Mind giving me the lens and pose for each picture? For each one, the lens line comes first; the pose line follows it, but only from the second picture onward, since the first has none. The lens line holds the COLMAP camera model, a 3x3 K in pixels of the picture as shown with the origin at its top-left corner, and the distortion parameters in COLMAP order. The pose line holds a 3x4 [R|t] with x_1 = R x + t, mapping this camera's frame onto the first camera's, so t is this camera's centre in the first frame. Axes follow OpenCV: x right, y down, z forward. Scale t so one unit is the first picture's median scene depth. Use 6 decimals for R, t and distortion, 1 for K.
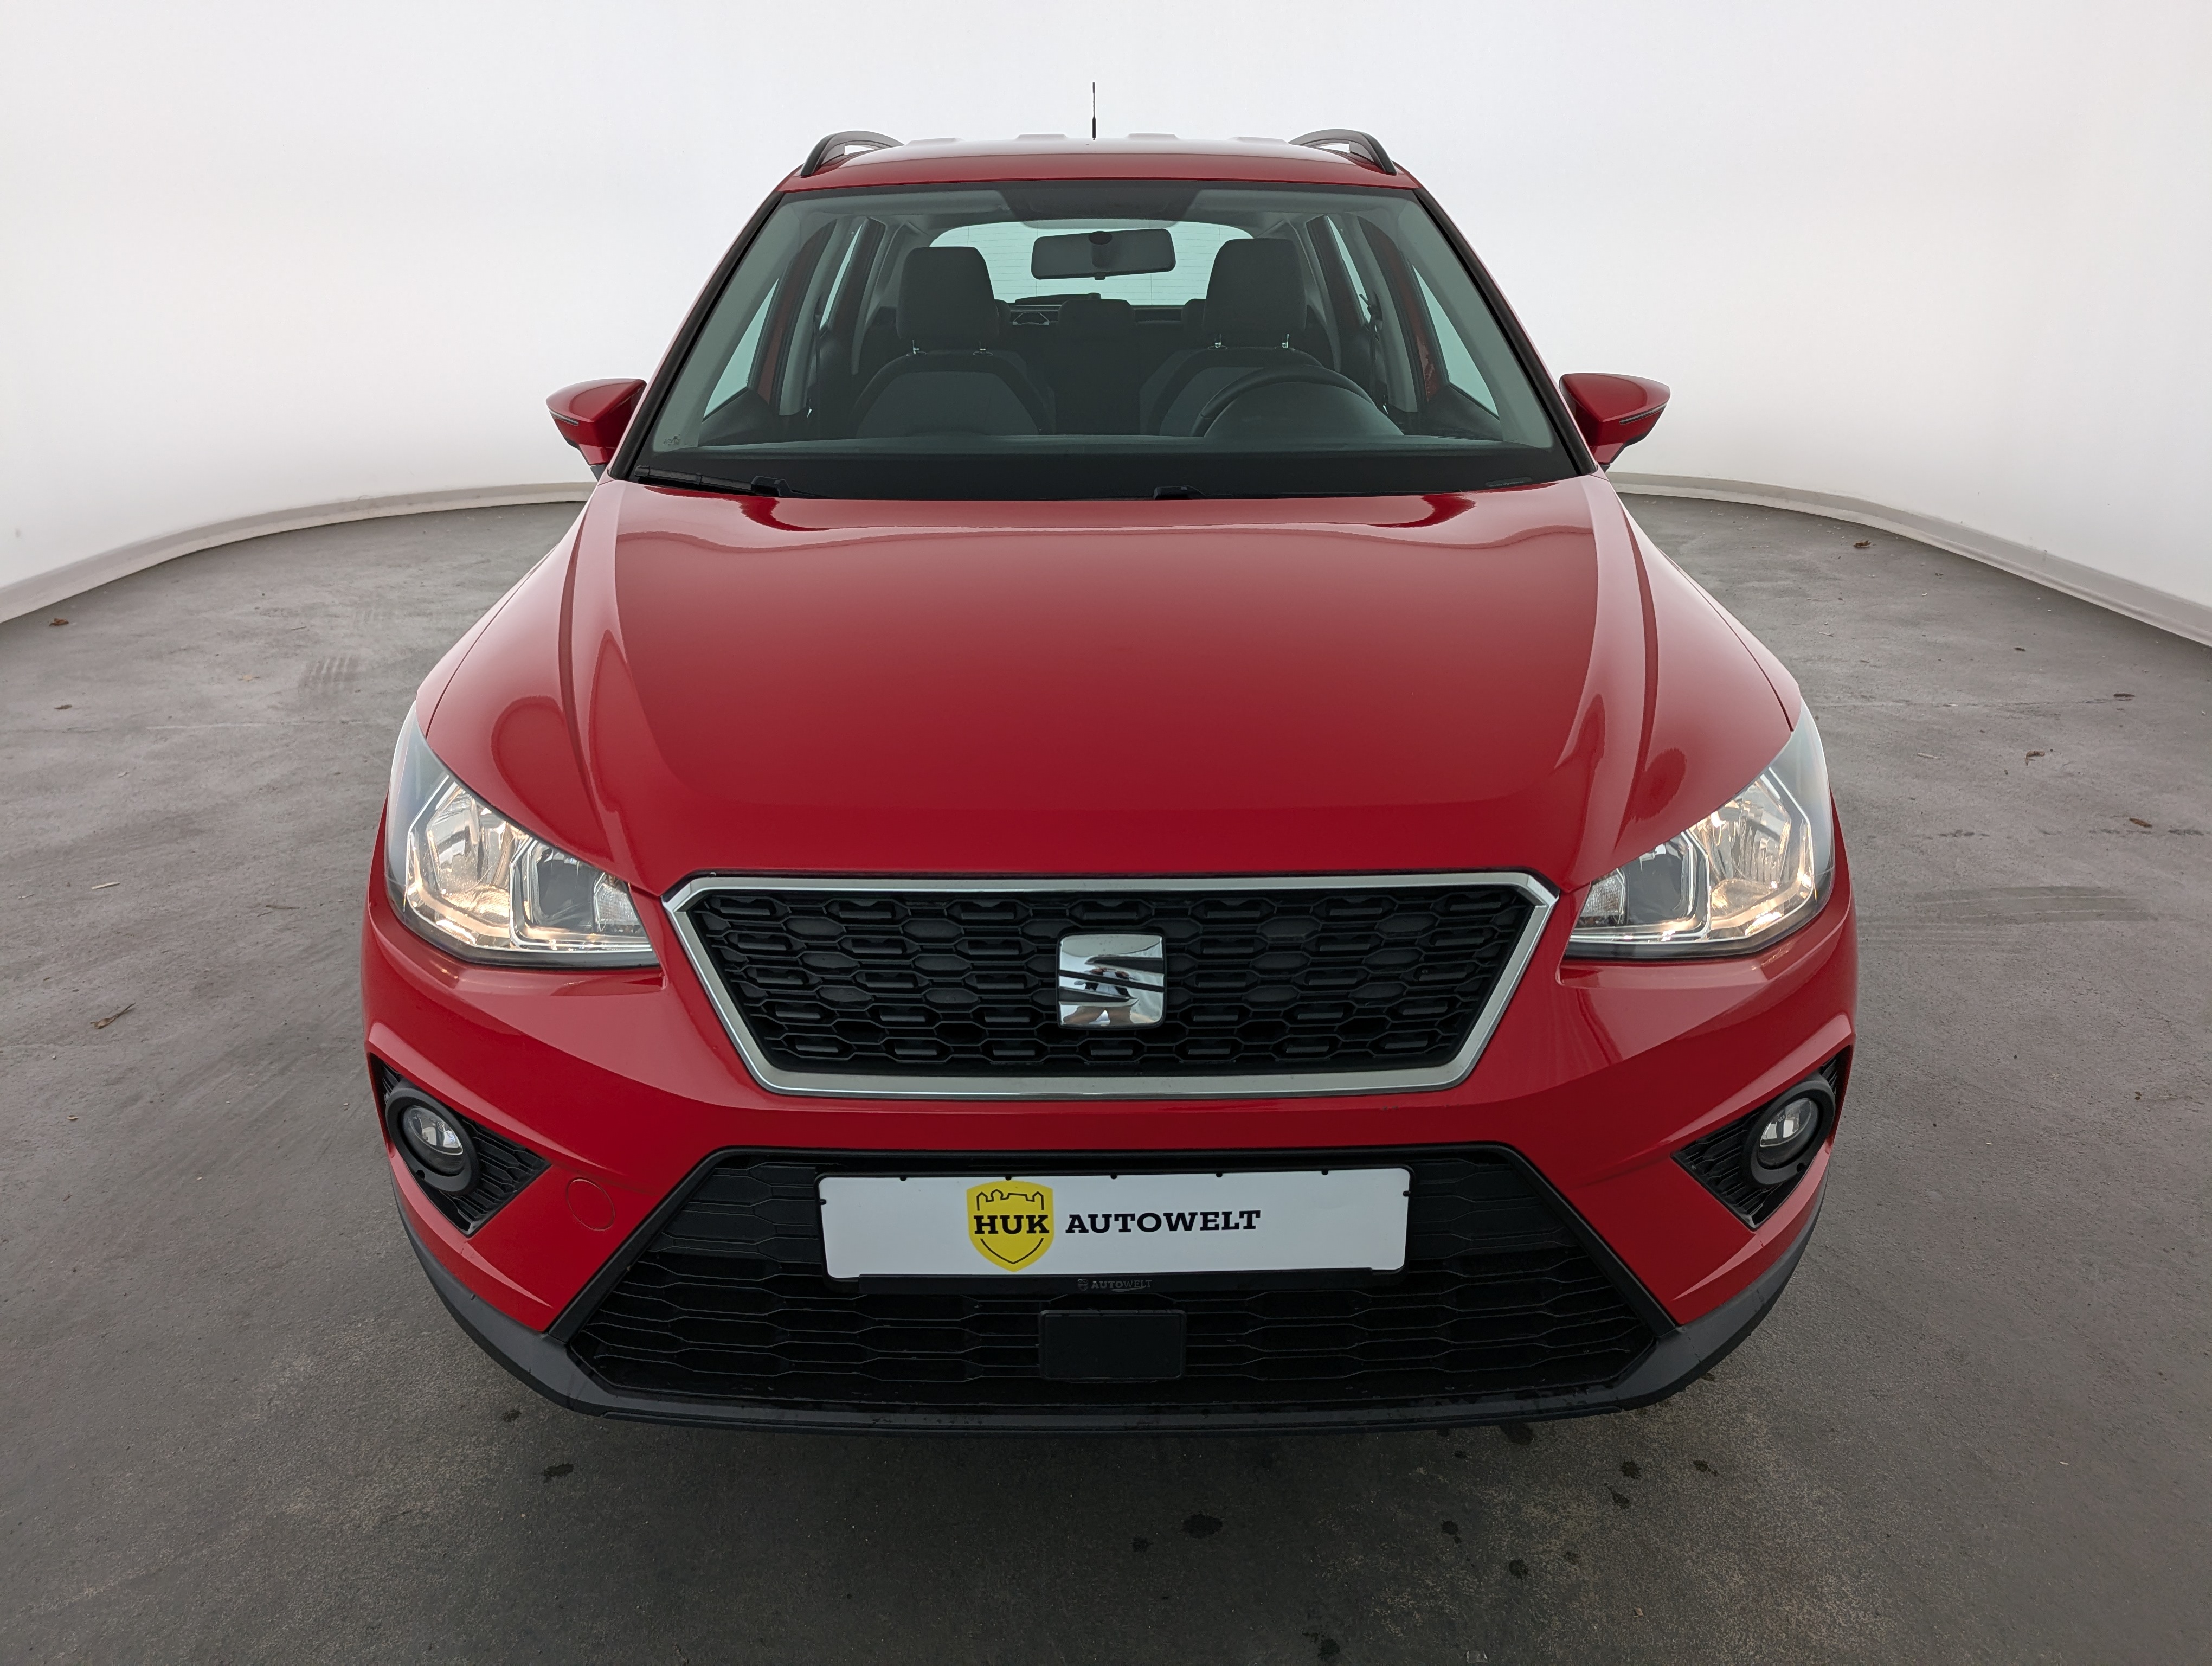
lens RADIAL K [[1499.4, 0, 1106.0], [0, 1499.4, 833.0], [0, 0, 1]] dist [0.015518, 0.000998]
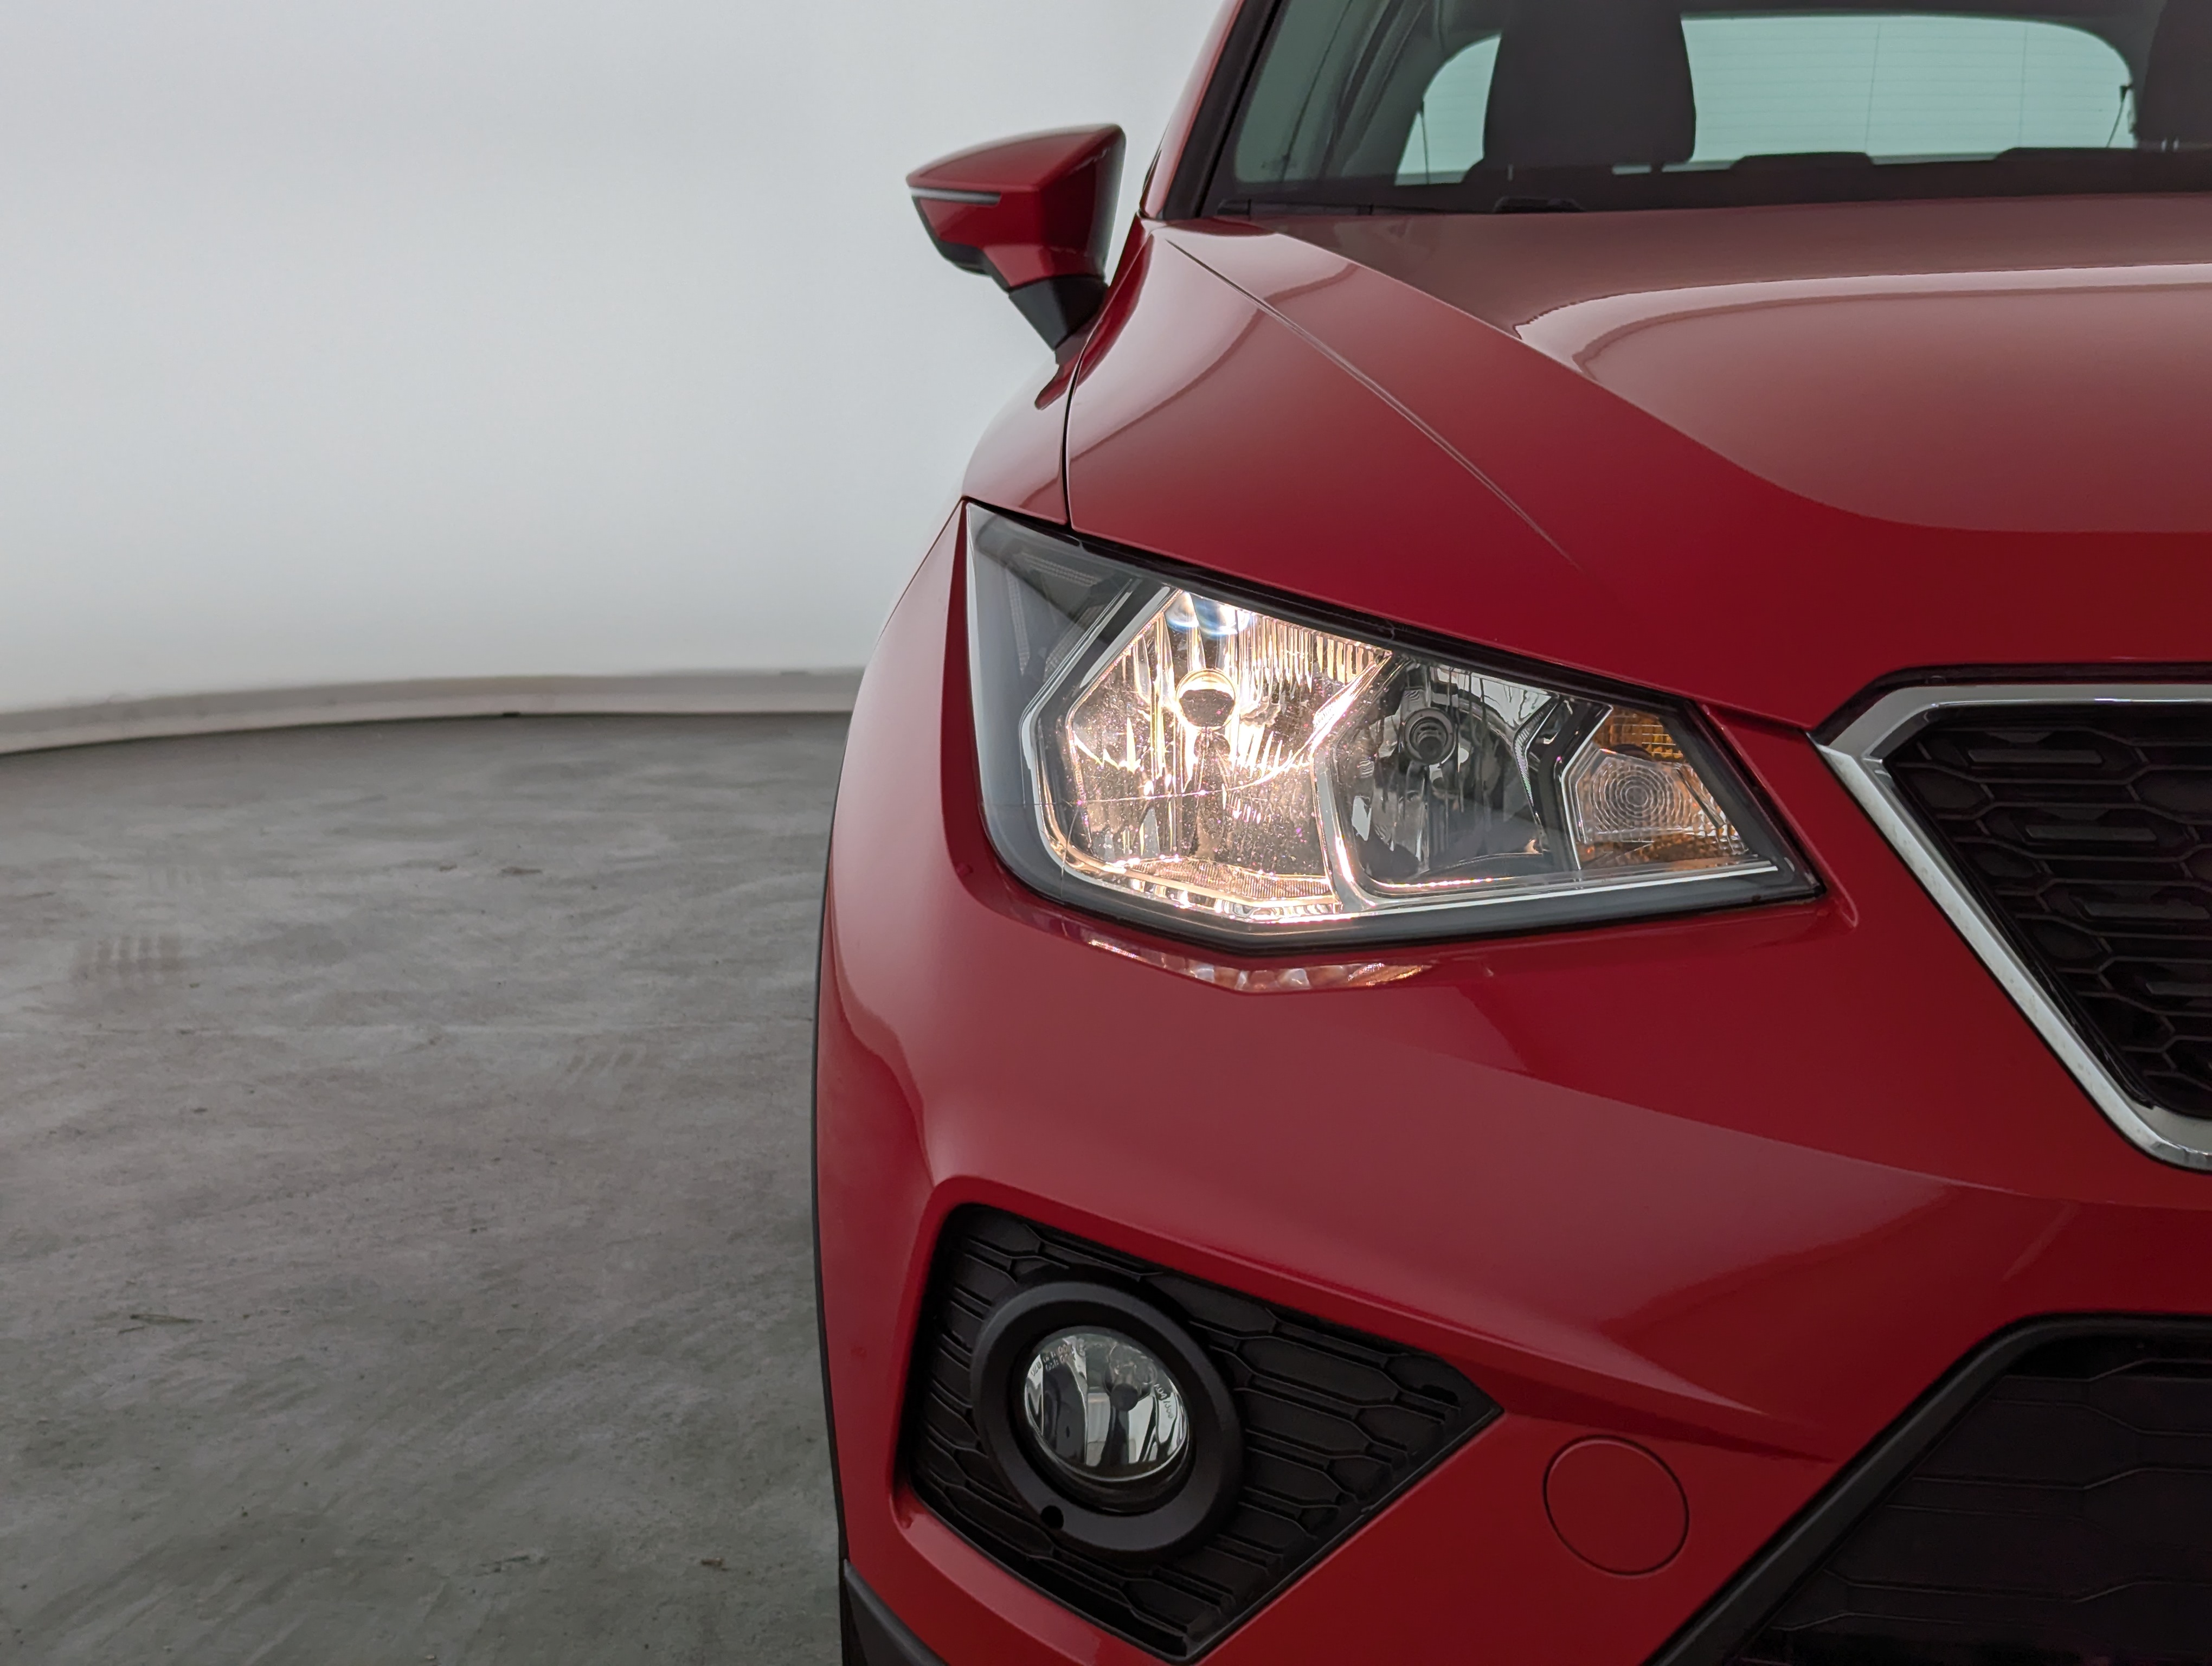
lens RADIAL K [[3149.5, 0, 1106.0], [0, 3149.5, 833.0], [0, 0, 1]] dist [0.044205, 0.014789]
pose [[0.996205, -0.000057, -0.087042, -0.415422], [-0.019682, 0.973952, -0.225897, 0.271905], [0.084787, 0.226753, 0.970255, 0.136122]]
